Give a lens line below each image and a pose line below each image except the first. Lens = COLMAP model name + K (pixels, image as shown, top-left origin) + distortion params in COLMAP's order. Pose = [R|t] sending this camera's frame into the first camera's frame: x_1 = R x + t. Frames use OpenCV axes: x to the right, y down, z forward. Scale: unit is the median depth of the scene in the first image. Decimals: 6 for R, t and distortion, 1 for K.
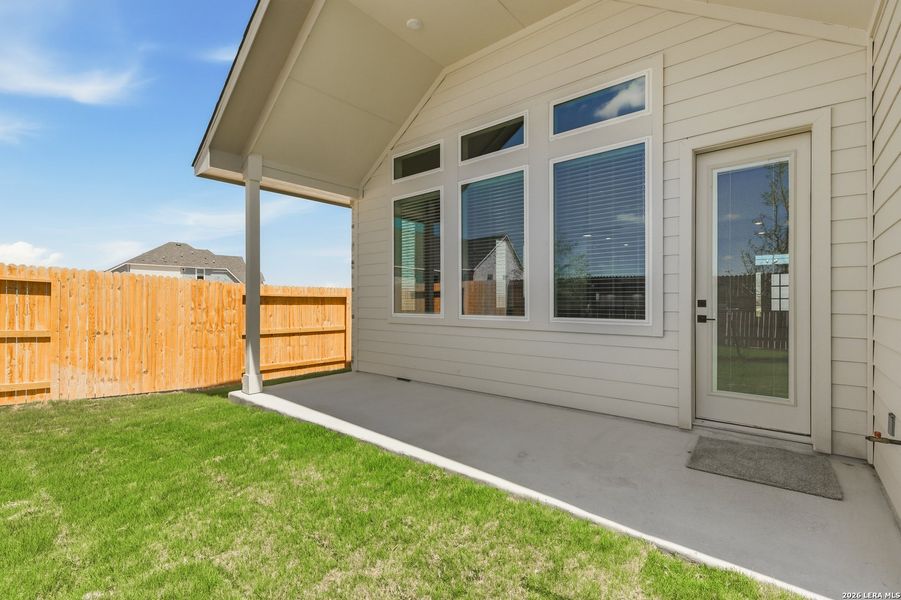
lens RADIAL K [[406.6, 0, 447.0], [0, 406.6, 302.6], [0, 0, 1]] dist [-0.000982, 0.000095]
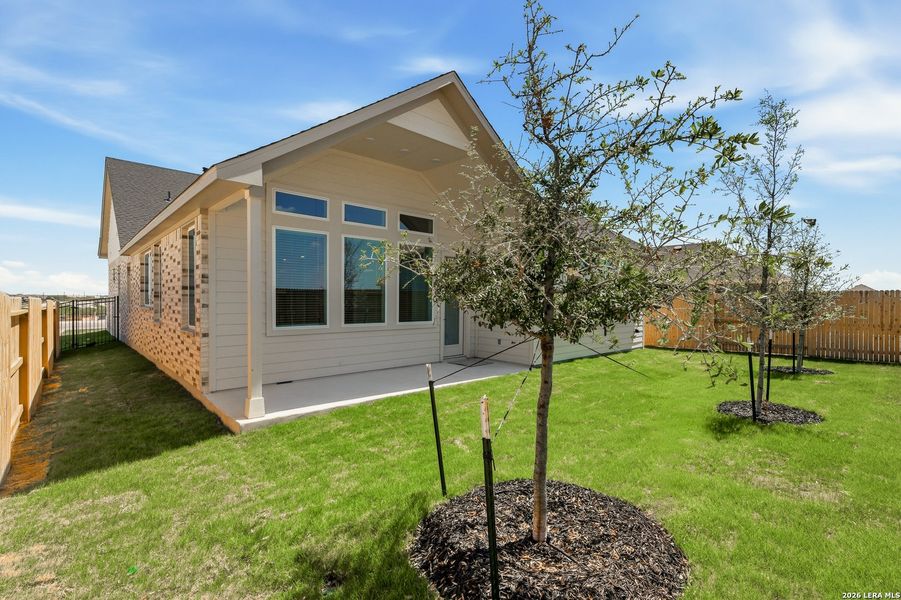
lens RADIAL K [[406.6, 0, 447.0], [0, 406.6, 302.6], [0, 0, 1]] dist [-0.000982, 0.000095]
pose [[0.133671, 0.010951, 0.990965, -1.289270], [0.005854, 0.999913, -0.011839, -0.026386], [-0.991009, 0.007384, 0.133595, 0.404237]]
